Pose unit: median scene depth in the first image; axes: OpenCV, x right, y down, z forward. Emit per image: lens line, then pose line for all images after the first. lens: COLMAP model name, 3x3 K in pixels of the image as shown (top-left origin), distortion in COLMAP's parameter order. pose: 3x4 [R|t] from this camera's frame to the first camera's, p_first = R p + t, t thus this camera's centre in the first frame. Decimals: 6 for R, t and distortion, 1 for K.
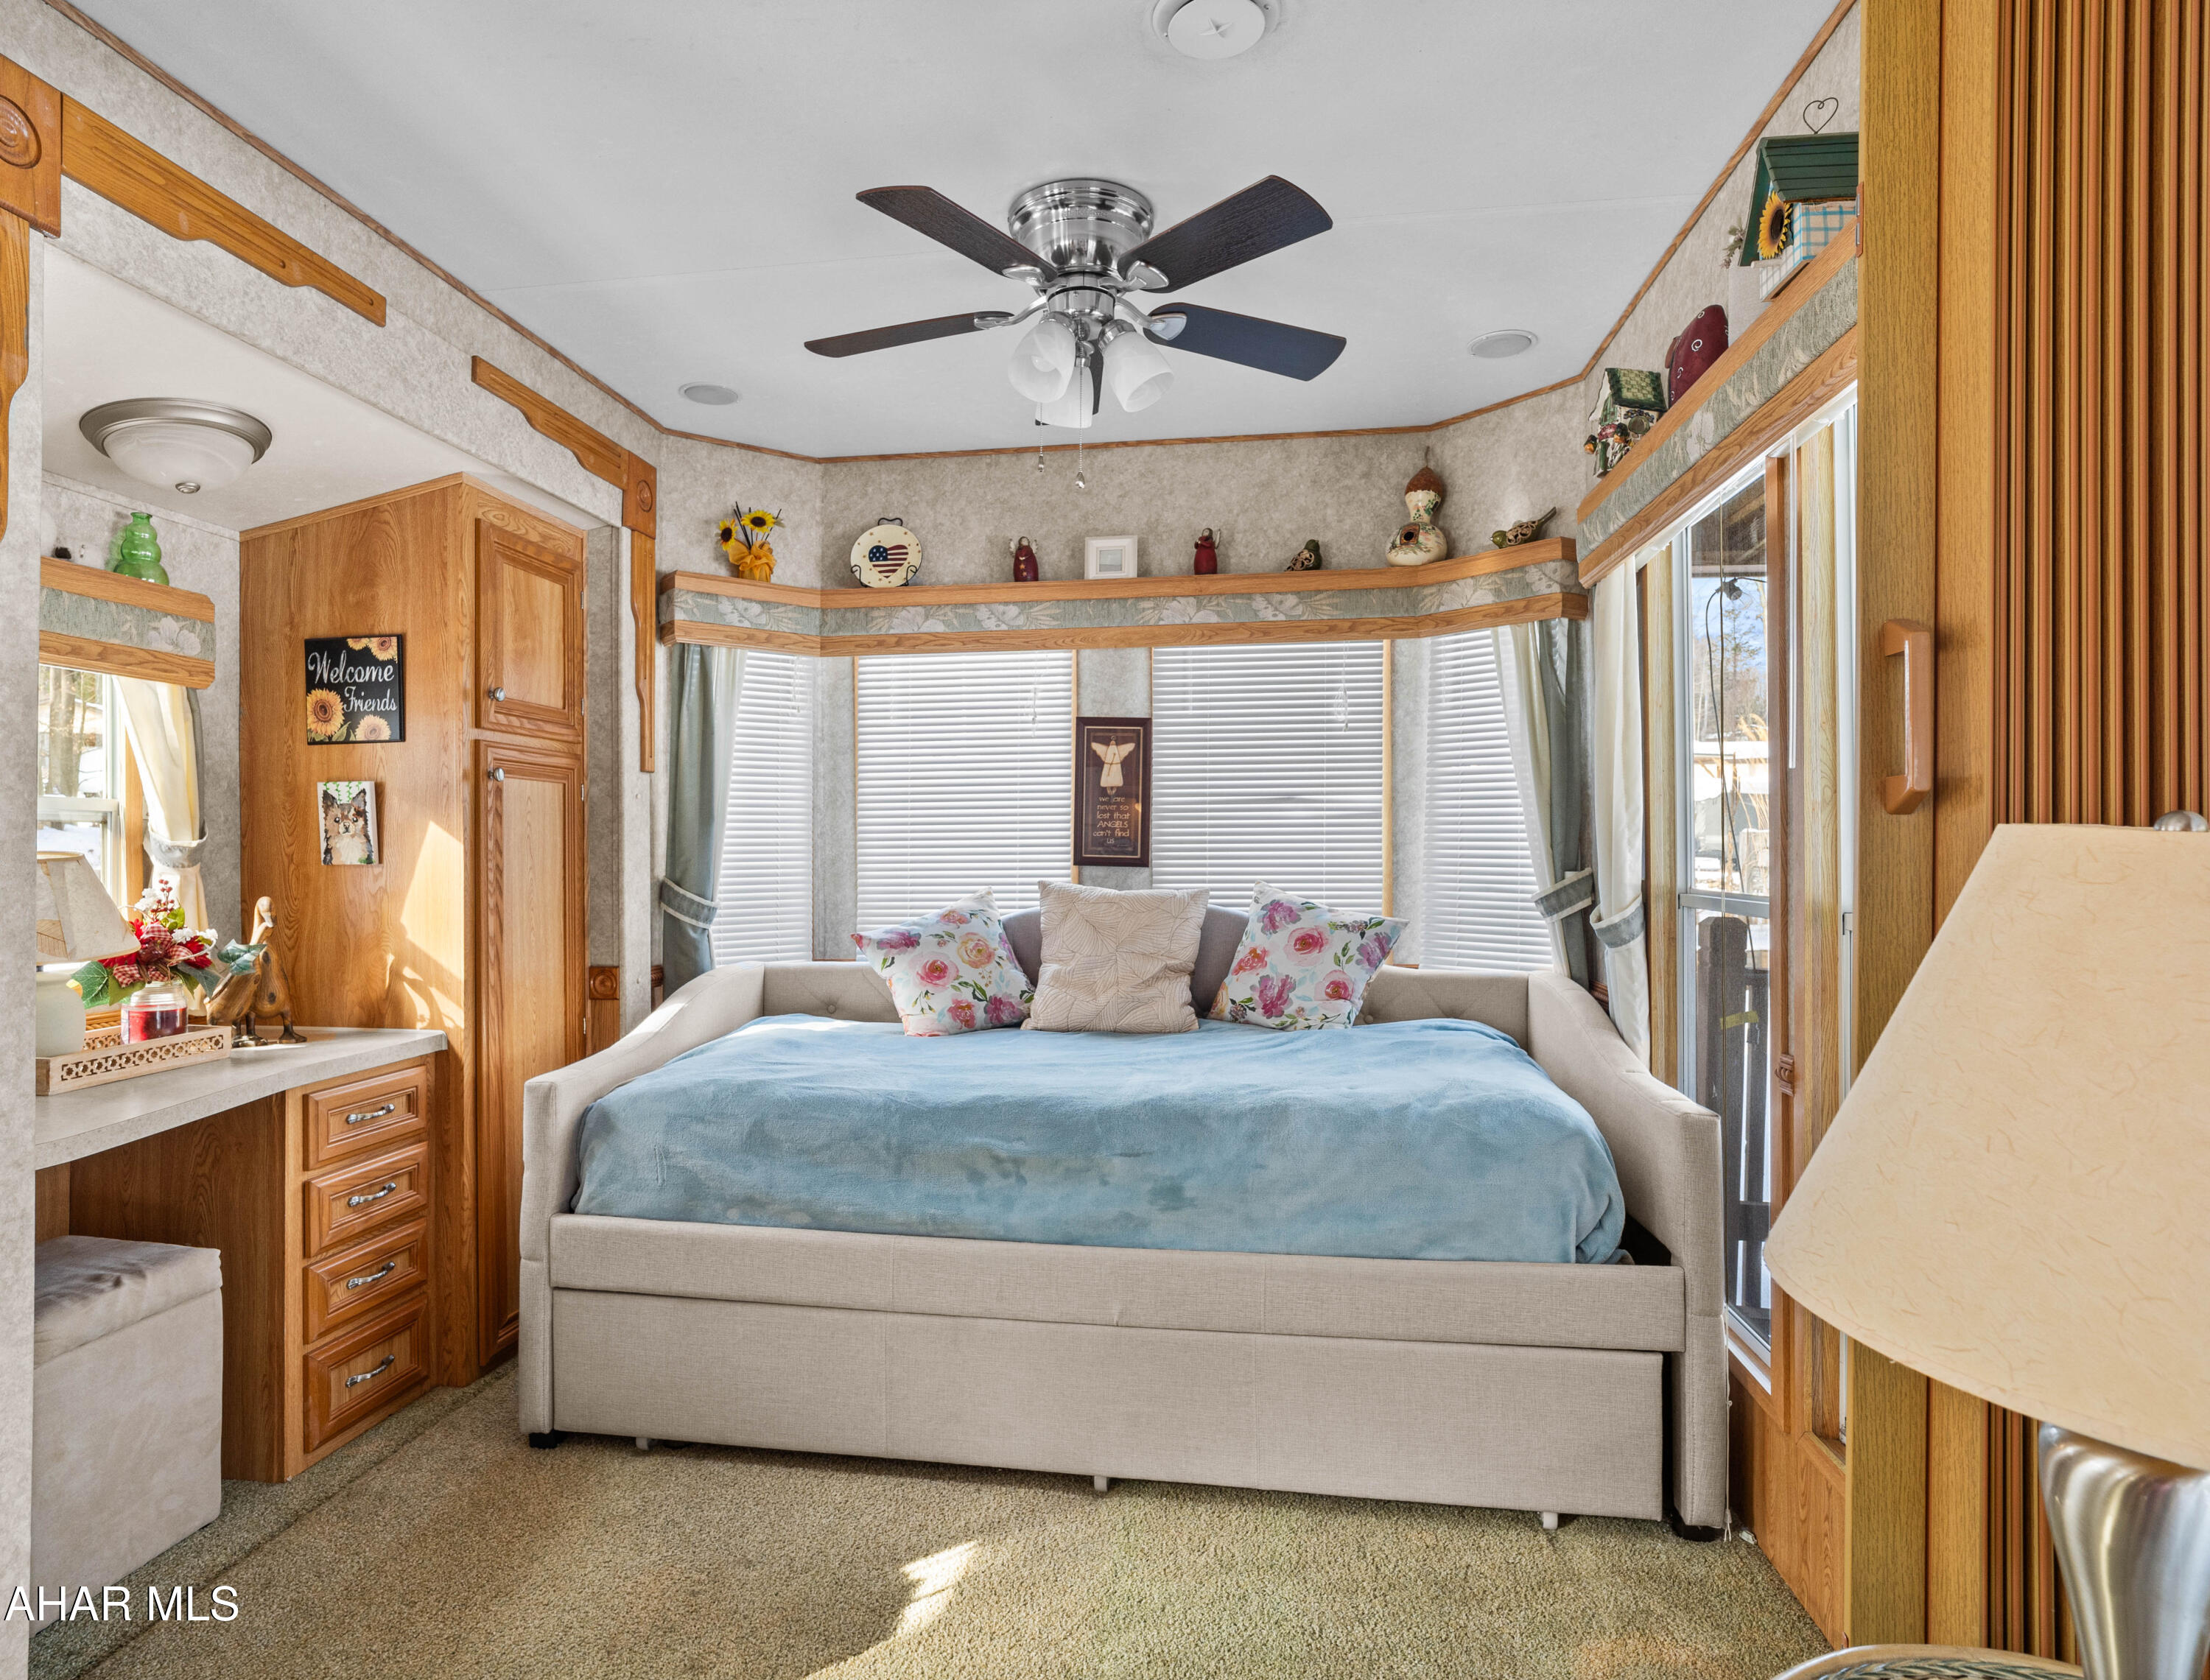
lens RADIAL K [[1213.3, 0, 1083.5], [0, 1213.3, 844.1], [0, 0, 1]] dist [-0.017827, 0.001713]
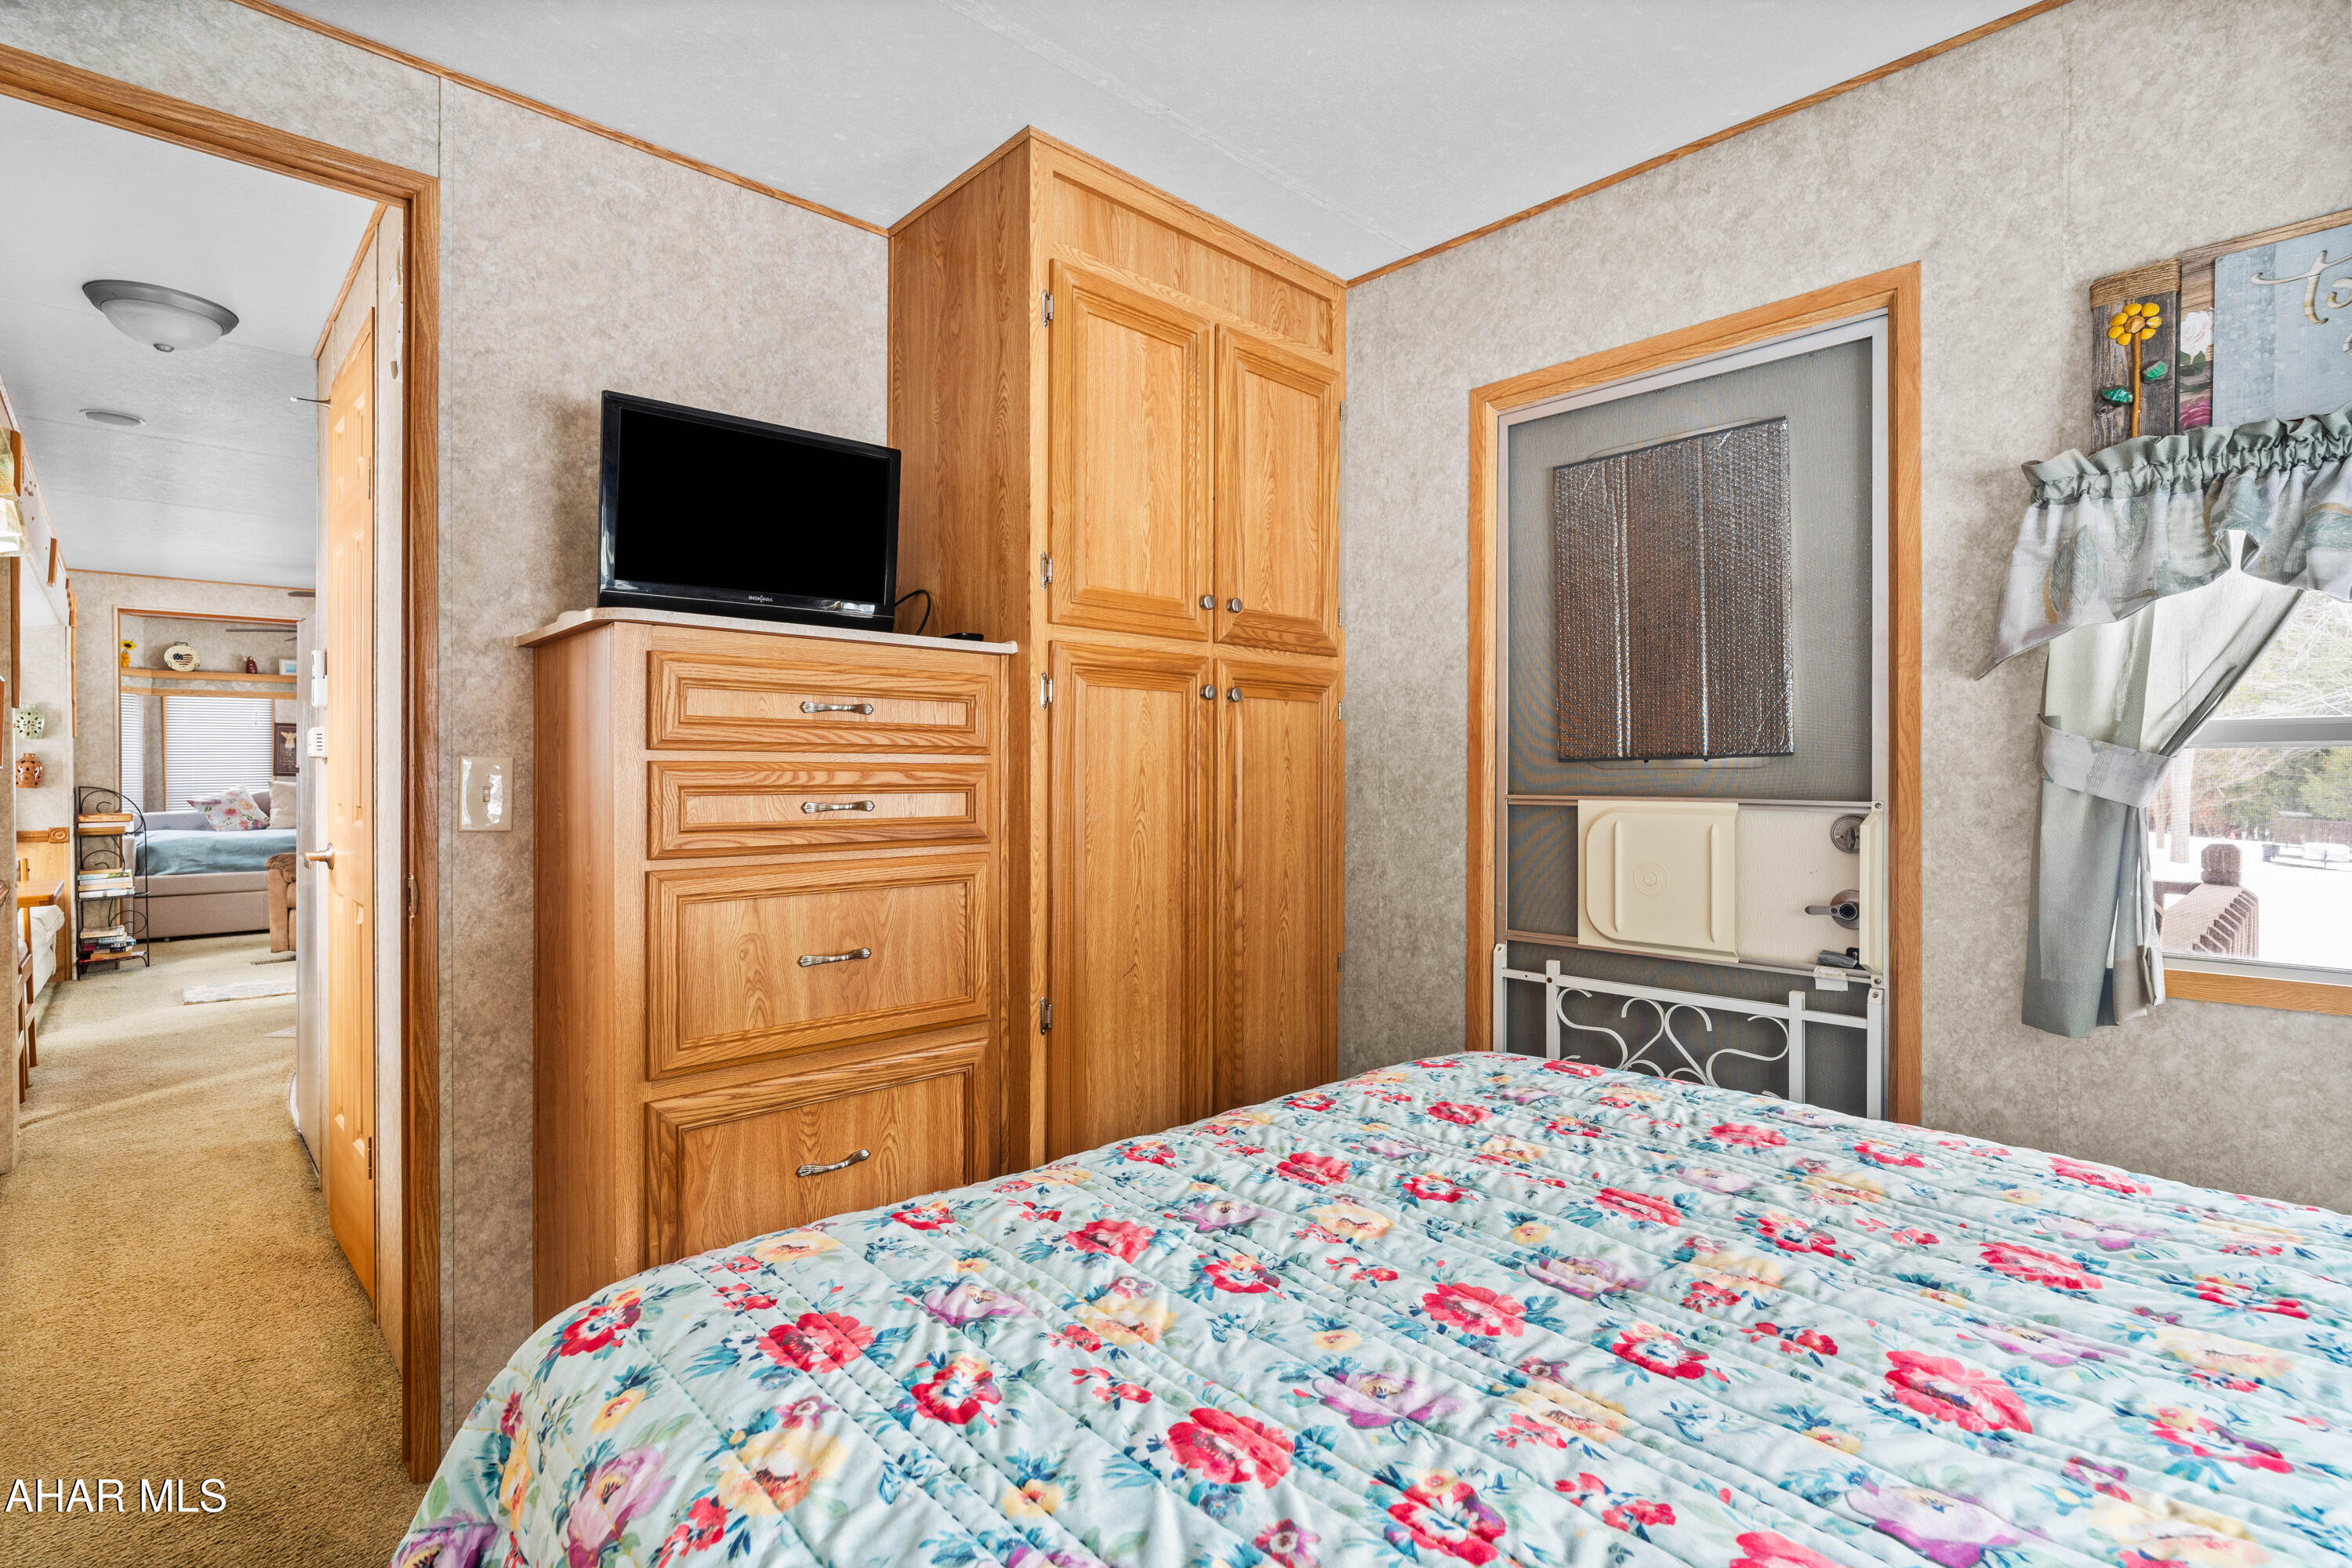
lens RADIAL K [[1133.3, 0, 1171.7], [0, 1133.3, 777.2], [0, 0, 1]] dist [-0.020574, 0.010168]
pose [[0.632637, -0.001993, 0.774446, -0.927053], [-0.006101, 0.999953, 0.007557, -0.016501], [-0.774425, -0.009505, 0.632595, -2.949981]]
